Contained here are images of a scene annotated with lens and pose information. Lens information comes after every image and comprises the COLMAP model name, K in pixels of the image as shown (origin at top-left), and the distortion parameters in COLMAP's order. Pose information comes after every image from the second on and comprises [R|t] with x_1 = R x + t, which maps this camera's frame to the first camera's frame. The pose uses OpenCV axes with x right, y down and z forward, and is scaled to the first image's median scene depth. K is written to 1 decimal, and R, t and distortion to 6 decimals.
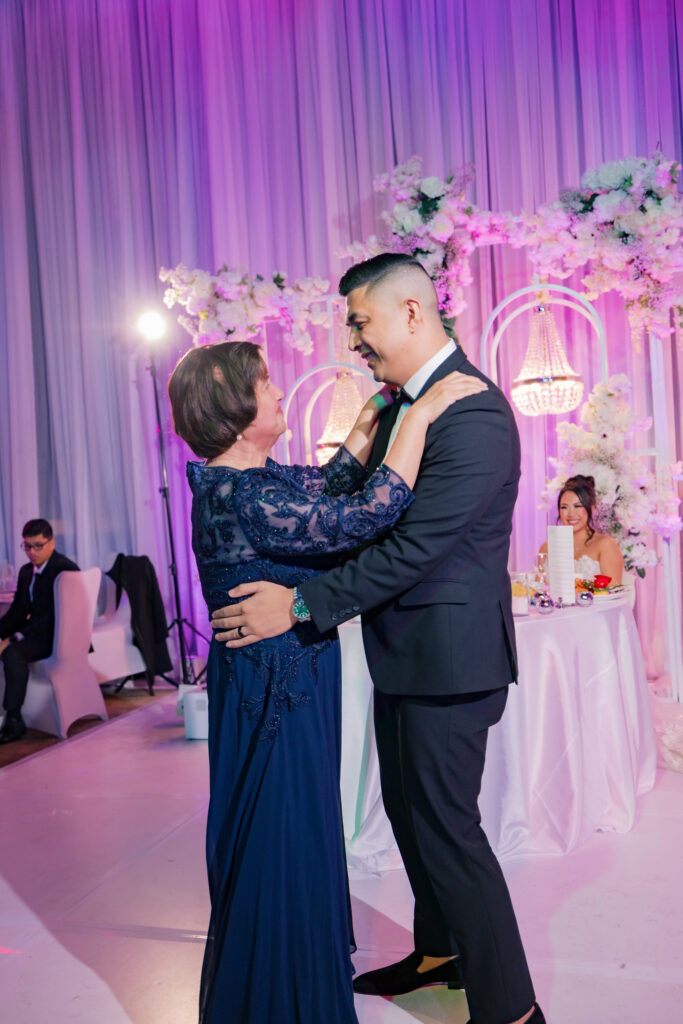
lens RADIAL K [[987.9, 0, 333.6], [0, 987.9, 519.6], [0, 0, 1]] dist [0.001582, 0.000000]
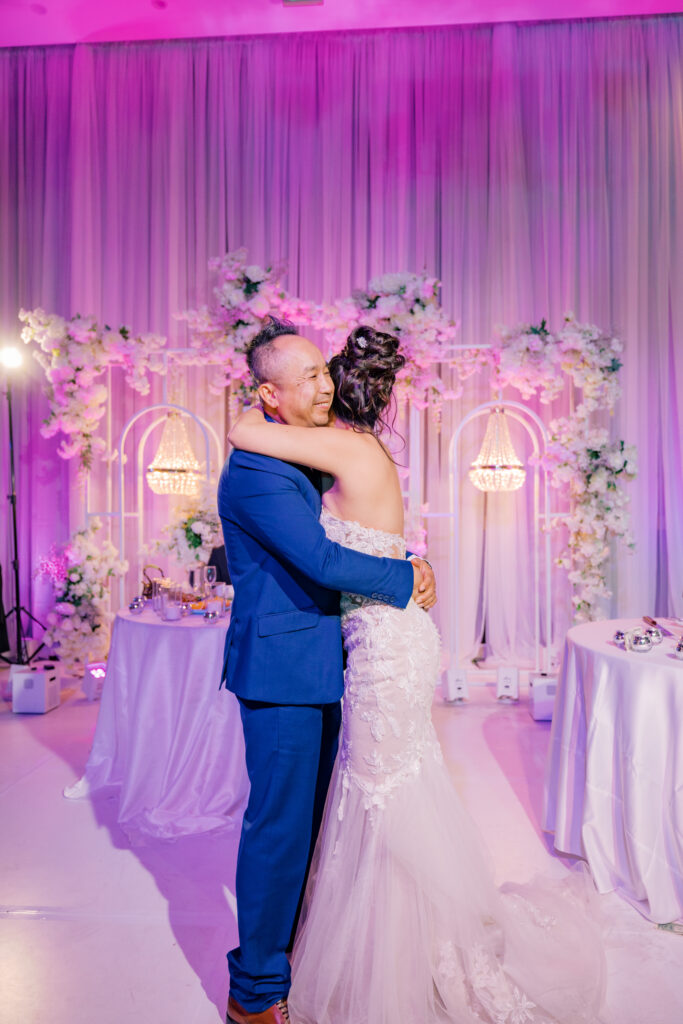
lens RADIAL K [[739.3, 0, 347.8], [0, 739.3, 519.3], [0, 0, 1]] dist [-0.001055, 0.010577]
pose [[0.968063, 0.062890, 0.242689, 0.005119], [-0.057969, 0.997943, -0.027372, -0.002973], [-0.243911, 0.012429, 0.969718, 0.055719]]
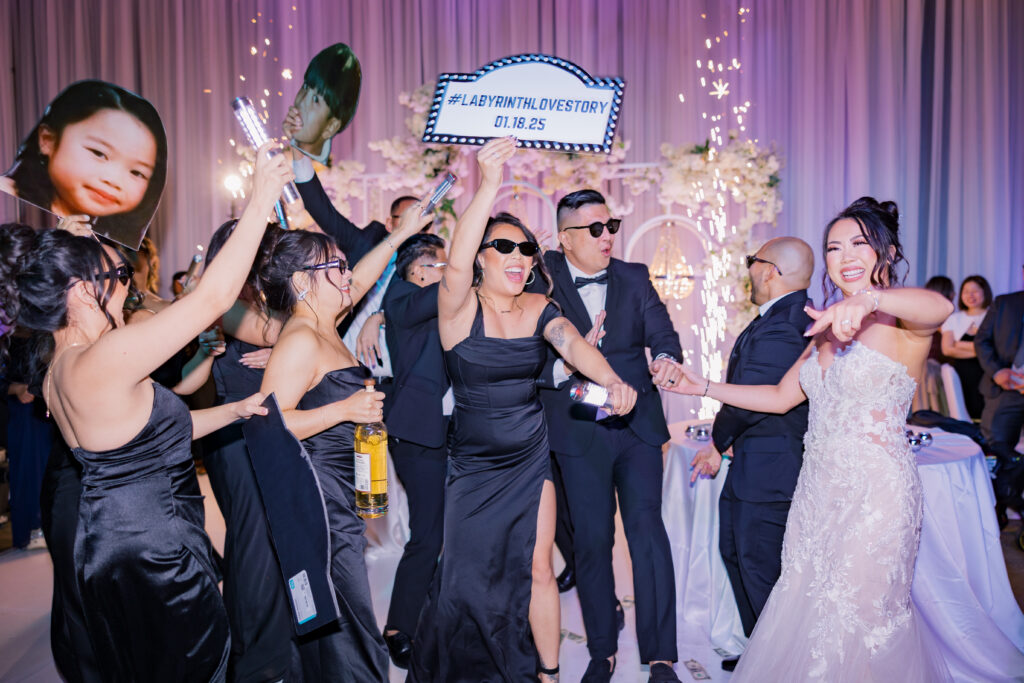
lens RADIAL K [[809.7, 0, 516.3], [0, 809.7, 338.1], [0, 0, 1]] dist [0.001626, 0.008611]
pose [[0.988048, 0.046606, 0.146929, 0.051181], [-0.048940, 0.998726, 0.012304, -0.026285], [-0.146169, -0.019348, 0.989070, -0.155316]]
